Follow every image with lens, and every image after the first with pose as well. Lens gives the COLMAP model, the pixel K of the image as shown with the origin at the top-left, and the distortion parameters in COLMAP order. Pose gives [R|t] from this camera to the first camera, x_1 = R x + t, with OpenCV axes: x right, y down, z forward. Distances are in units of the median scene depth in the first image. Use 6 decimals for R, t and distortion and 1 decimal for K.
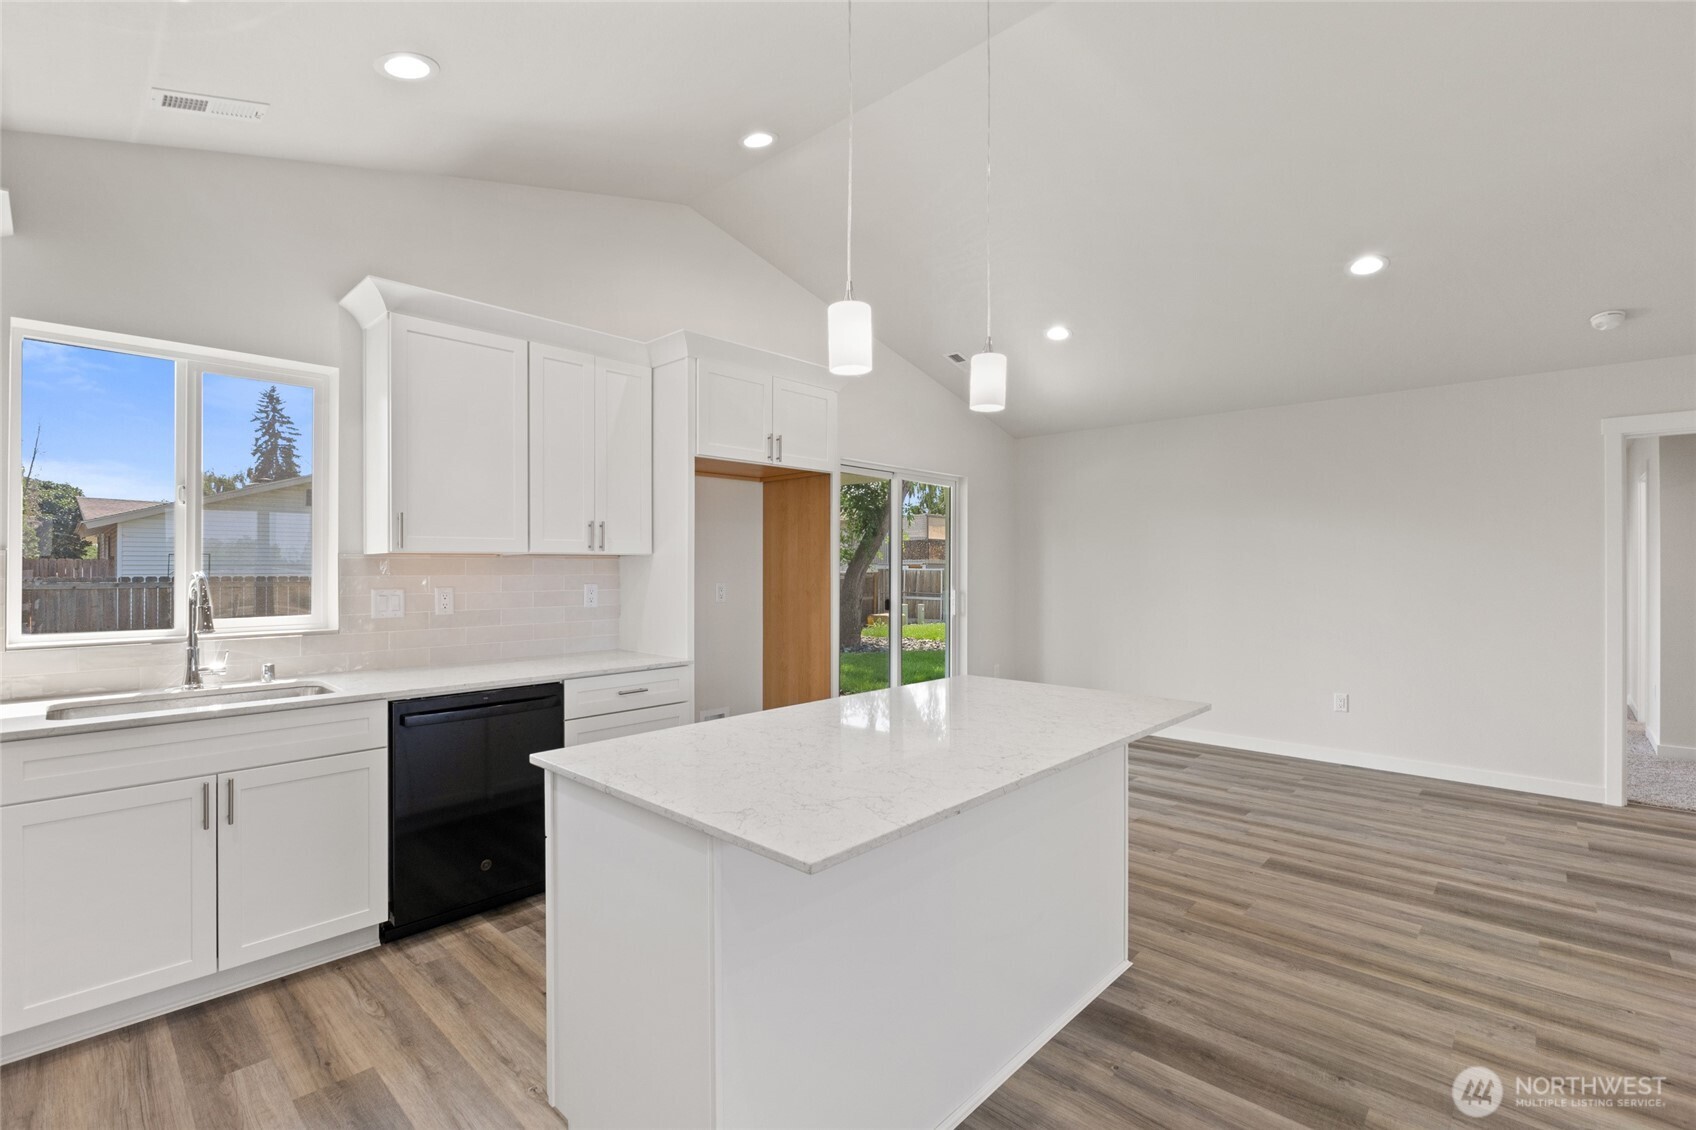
lens RADIAL K [[754.6, 0, 845.6], [0, 754.6, 566.4], [0, 0, 1]] dist [-0.007128, -0.000739]
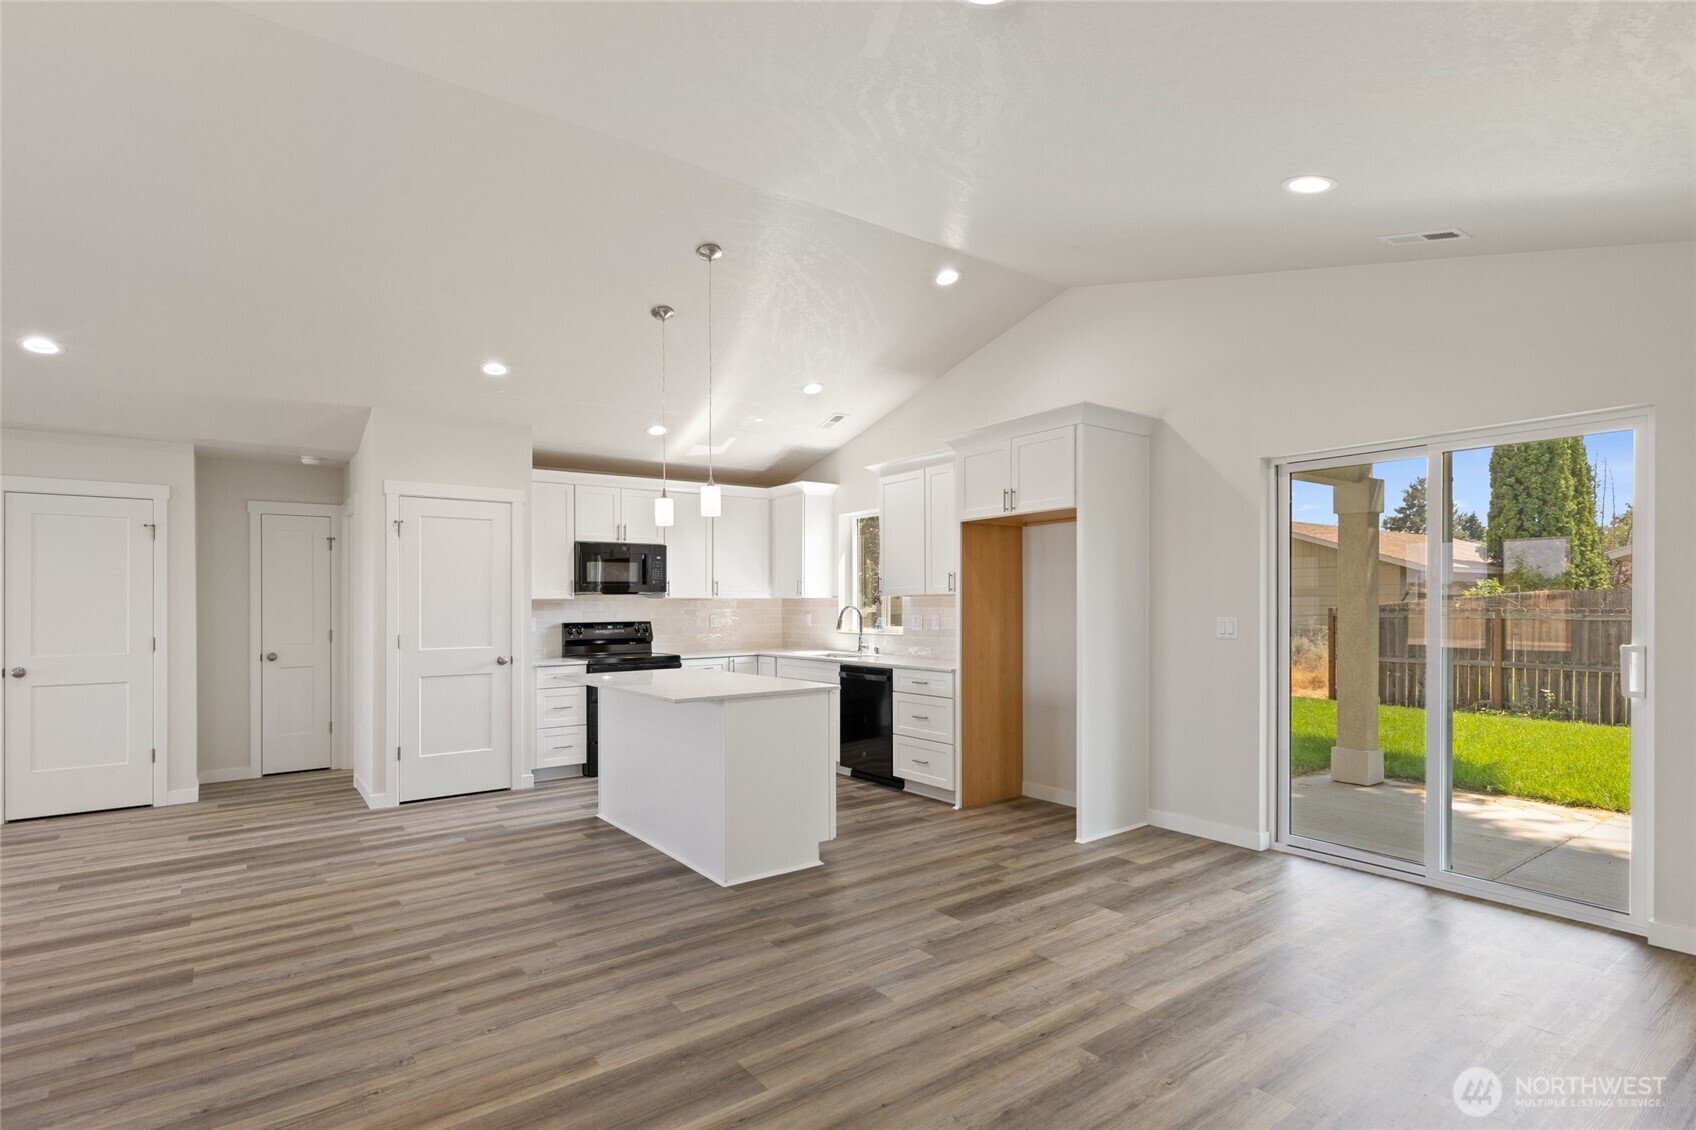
lens RADIAL K [[839.8, 0, 851.2], [0, 839.8, 593.7], [0, 0, 1]] dist [0.013279, -0.001680]
pose [[-0.180277, -0.010496, -0.983560, 1.654288], [0.008719, 0.999887, -0.012269, 0.002088], [0.983577, -0.010787, -0.180165, 1.333792]]
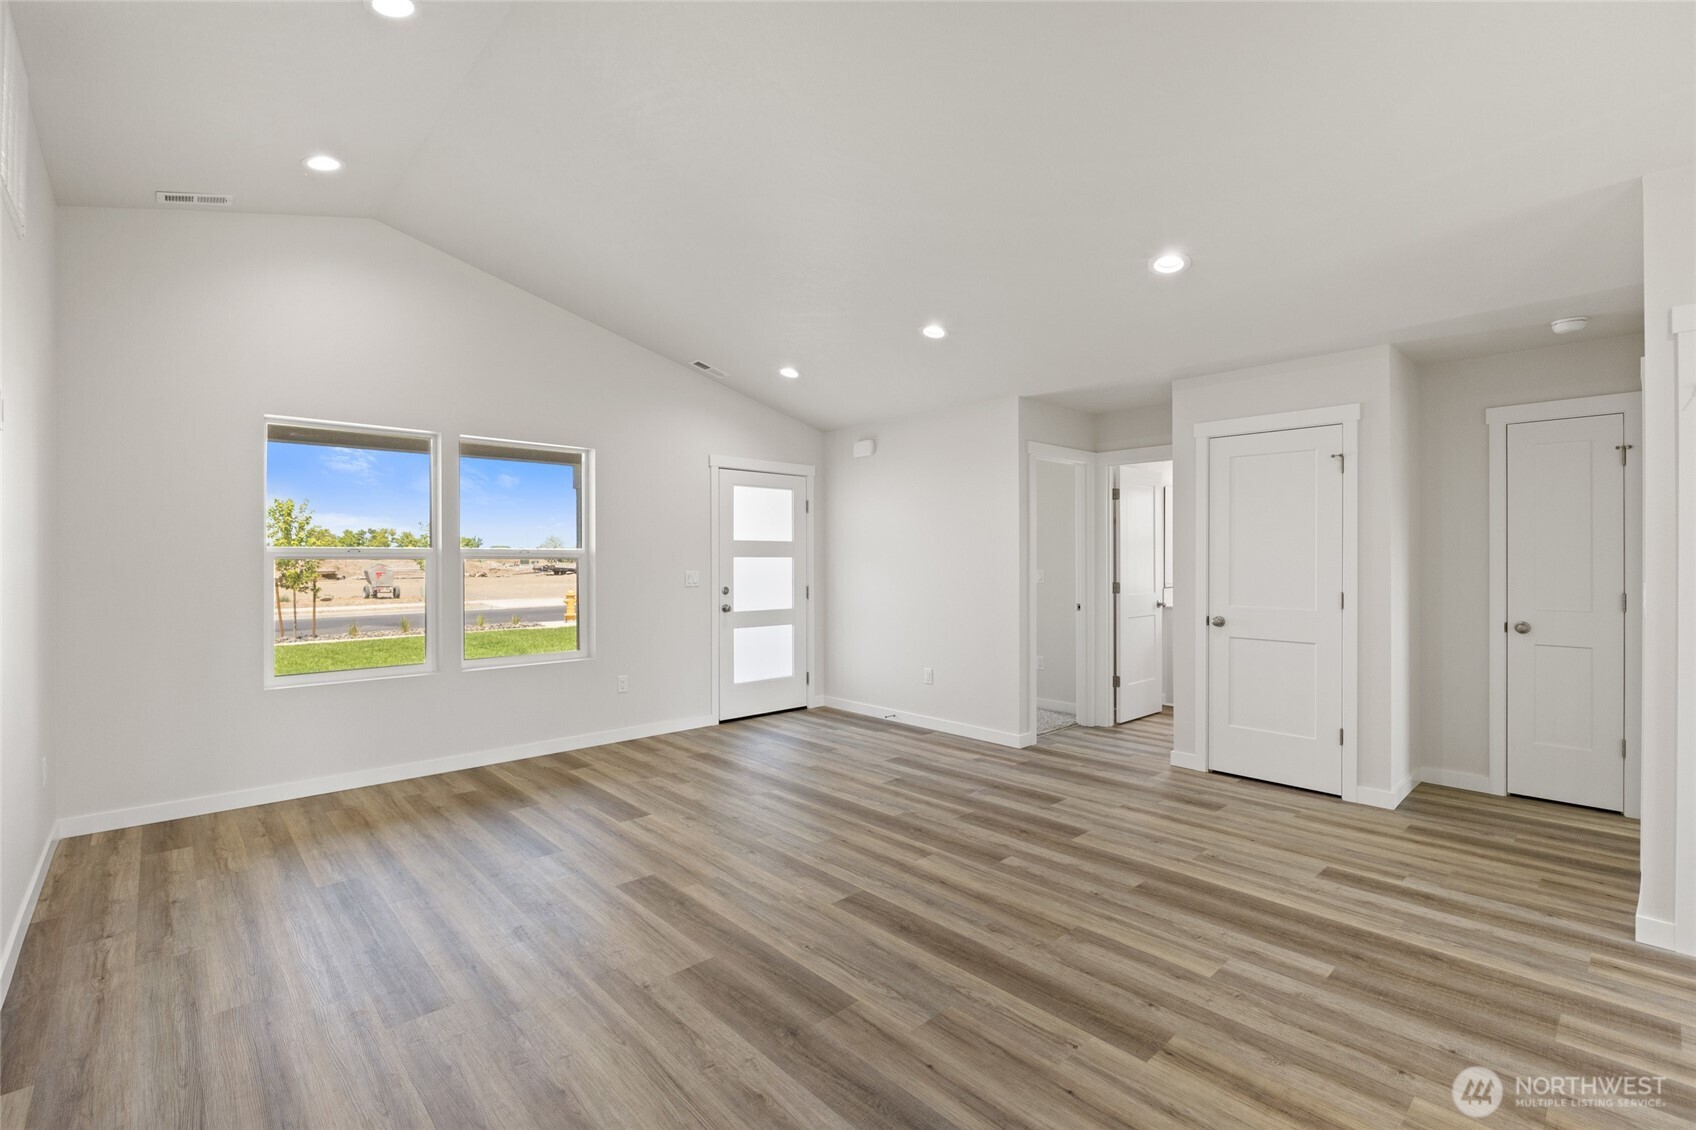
lens RADIAL K [[754.6, 0, 846.8], [0, 754.6, 556.2], [0, 0, 1]] dist [-0.007128, -0.000739]
pose [[-0.997445, 0.000195, 0.071439, 0.828034], [-0.000001, 0.999996, -0.002746, 0.000724], [-0.071439, -0.002739, -0.997441, 0.862071]]
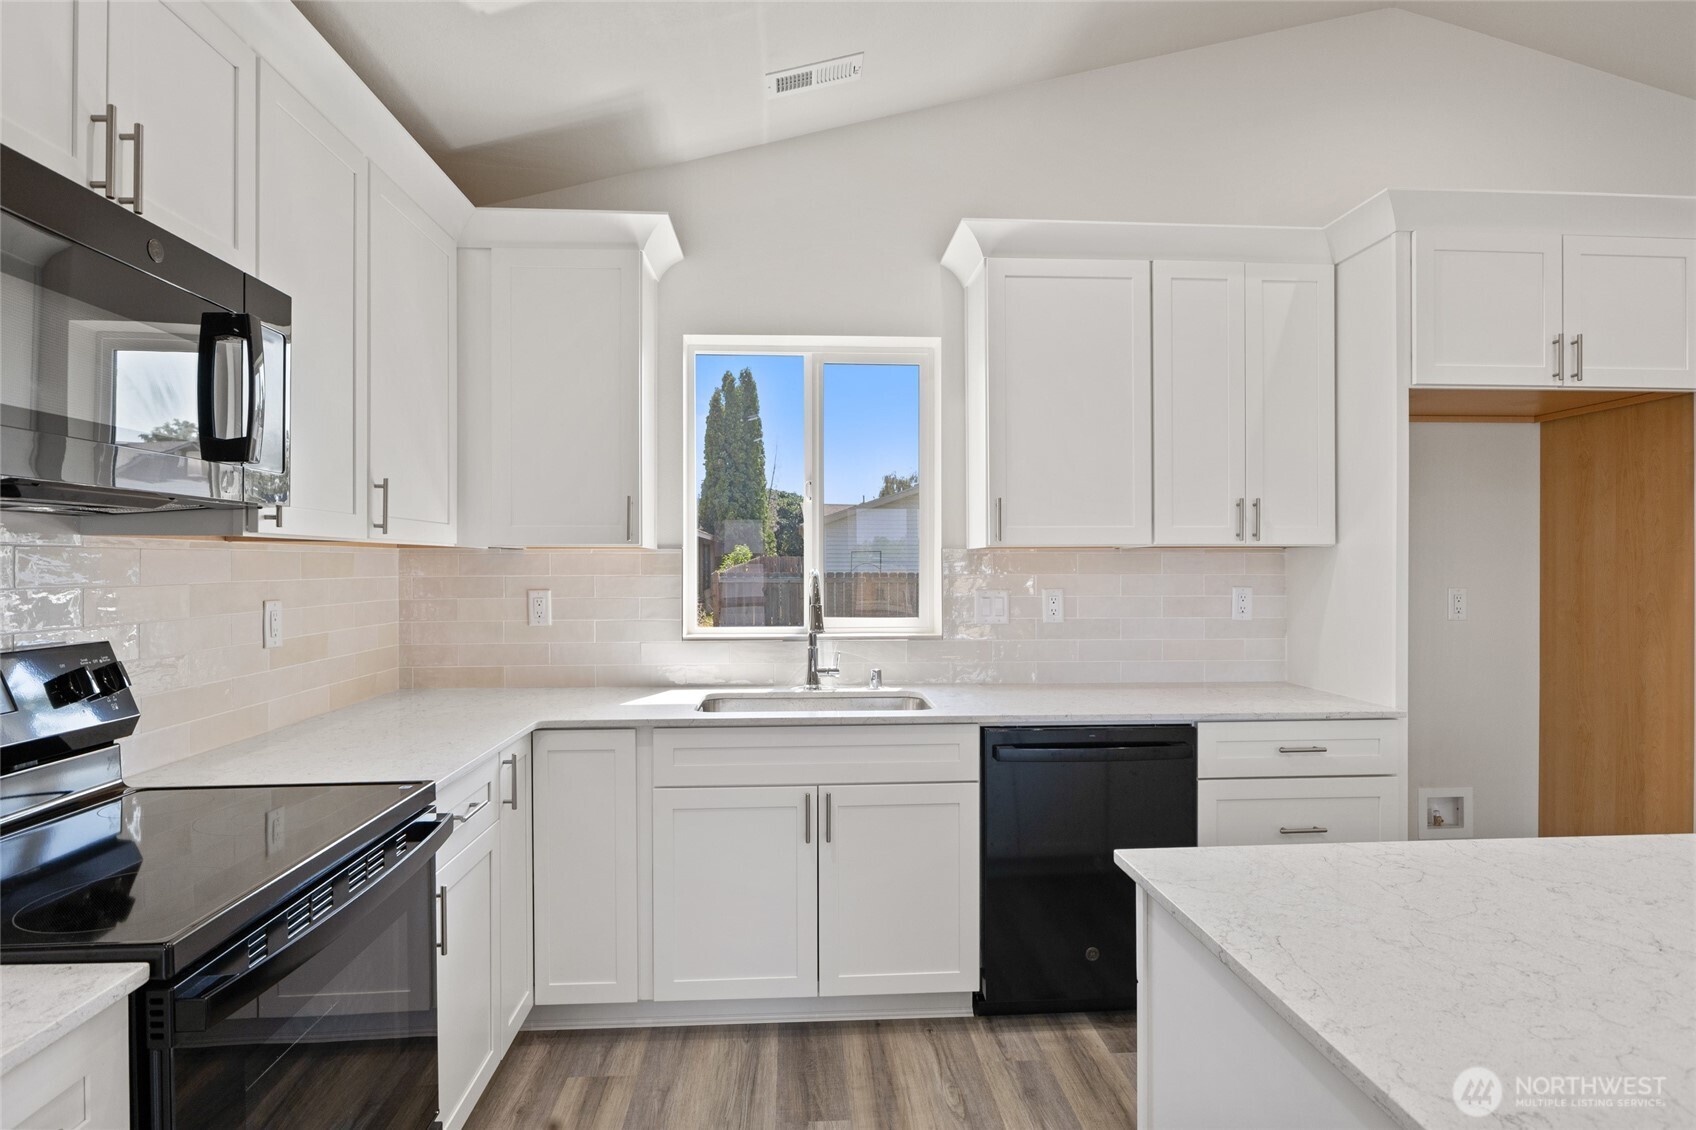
lens RADIAL K [[906.2, 0, 846.2], [0, 906.2, 566.2], [0, 0, 1]] dist [-0.008849, -0.002440]
pose [[0.725846, 0.001538, -0.687855, -0.028396], [0.001339, 0.999992, 0.003649, -0.000634], [0.687856, -0.003570, 0.725839, 0.162154]]
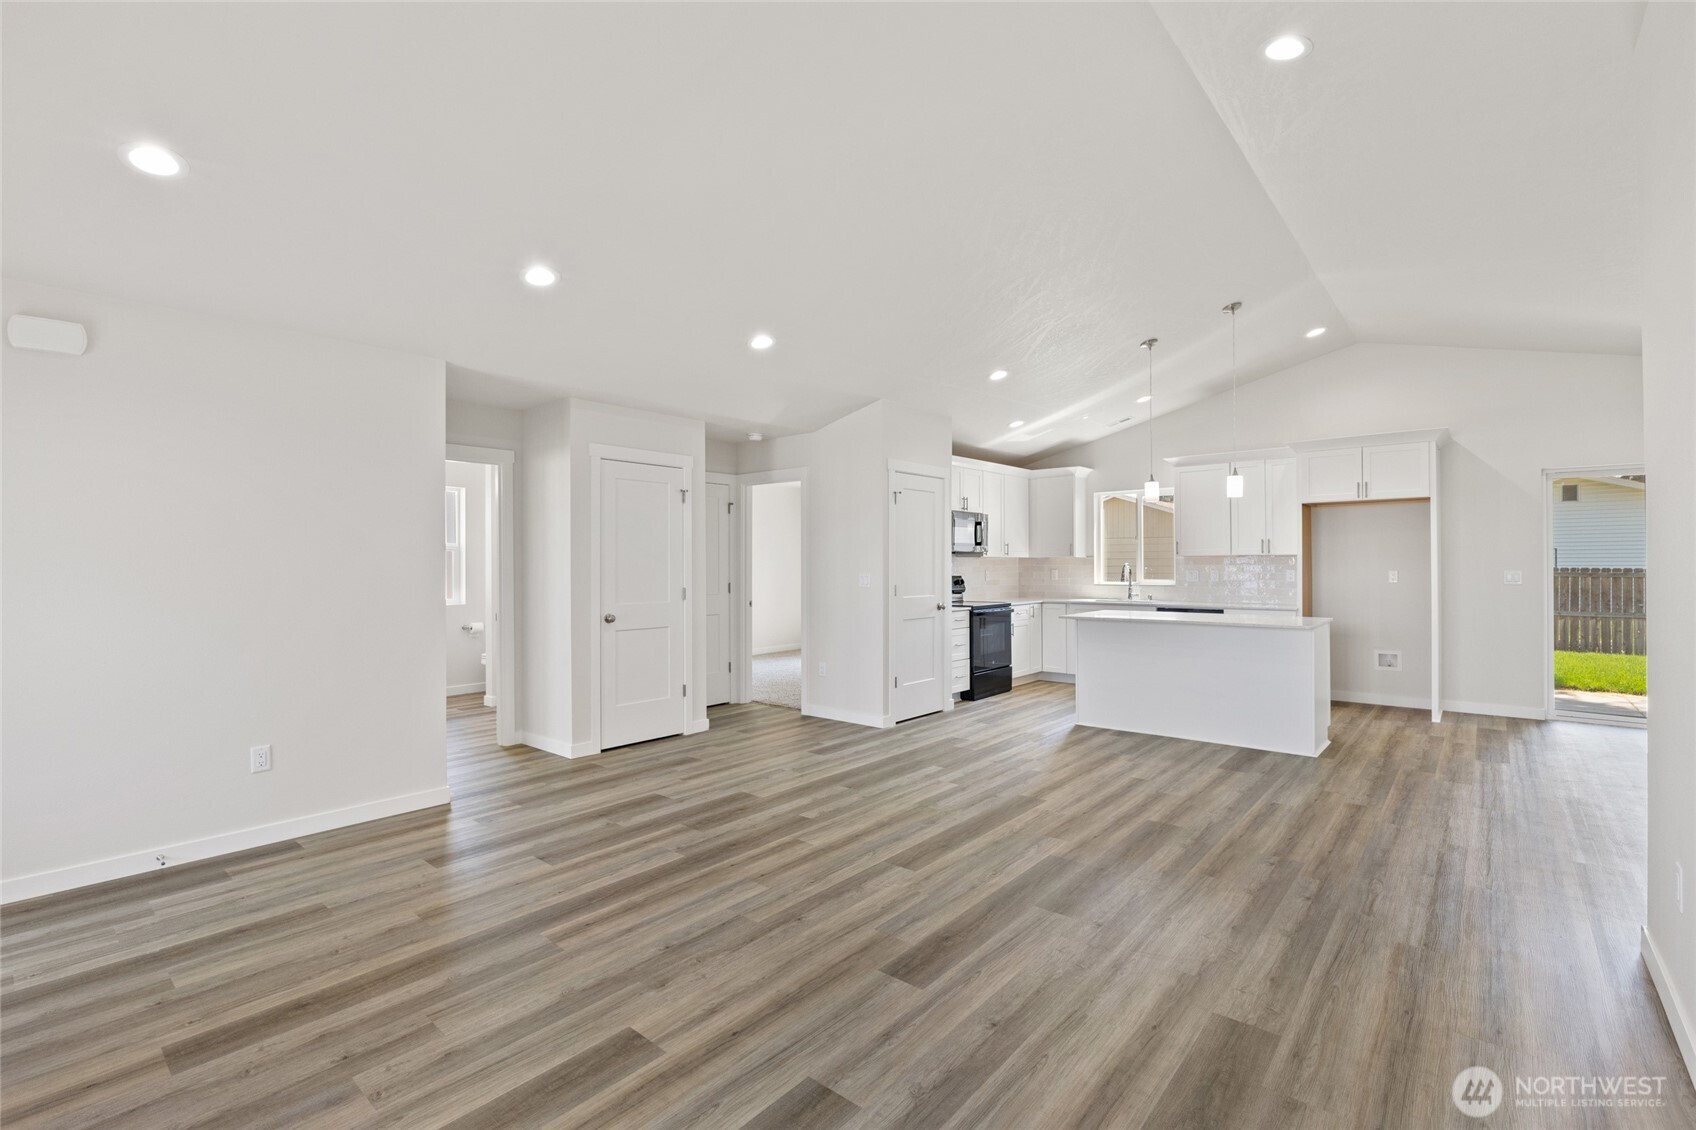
lens RADIAL K [[754.6, 0, 849.5], [0, 754.6, 554.7], [0, 0, 1]] dist [-0.007128, -0.000739]
pose [[0.046380, -0.013642, -0.998831, 2.050663], [0.005433, 0.999895, -0.013404, 0.005980], [0.998909, -0.004805, 0.046449, -0.297688]]
